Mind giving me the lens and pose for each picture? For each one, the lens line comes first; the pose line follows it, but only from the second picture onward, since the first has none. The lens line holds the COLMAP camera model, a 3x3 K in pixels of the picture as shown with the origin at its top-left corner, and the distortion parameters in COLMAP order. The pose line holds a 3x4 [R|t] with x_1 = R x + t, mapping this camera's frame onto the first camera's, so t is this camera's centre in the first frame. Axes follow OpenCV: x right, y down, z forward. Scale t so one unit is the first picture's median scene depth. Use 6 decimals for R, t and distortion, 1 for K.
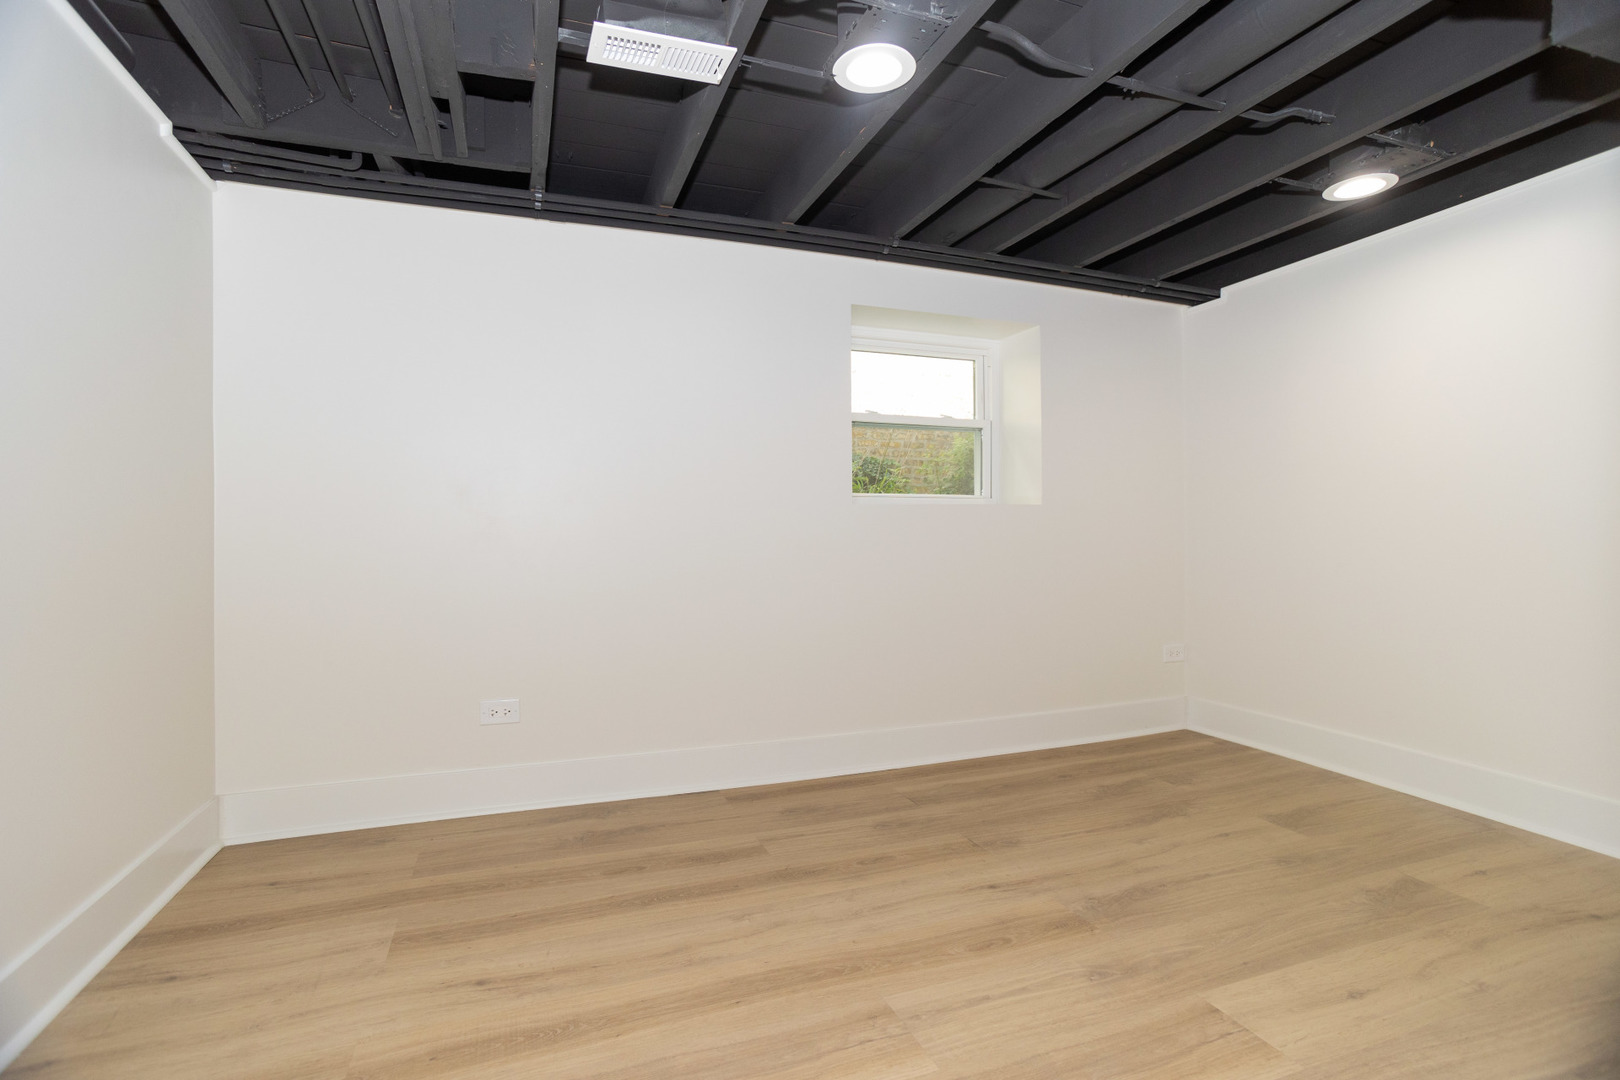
lens RADIAL K [[768.2, 0, 810.0], [0, 768.2, 540.8], [0, 0, 1]] dist [-0.020484, 0.002697]
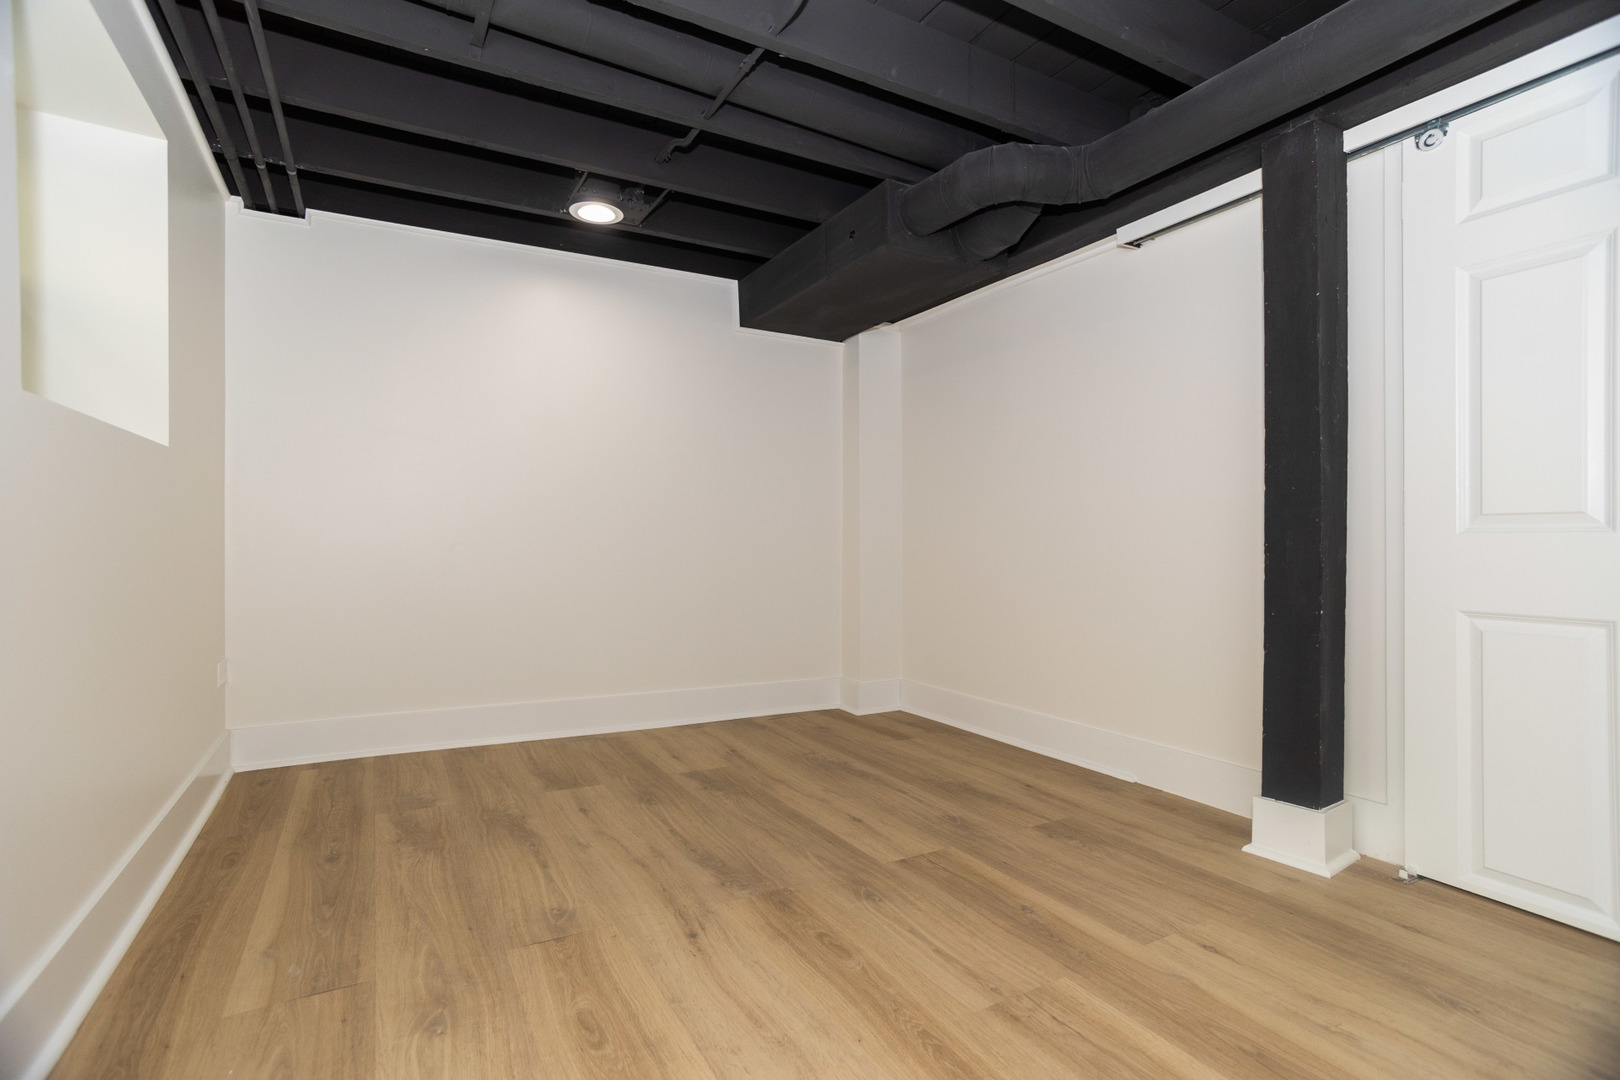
lens RADIAL K [[768.2, 0, 808.4], [0, 768.2, 538.1], [0, 0, 1]] dist [-0.020484, 0.002697]
pose [[-0.142167, 0.007828, 0.989812, -0.498387], [0.004030, 0.999965, -0.007329, 0.044039], [-0.989835, 0.002947, -0.142193, 0.882202]]
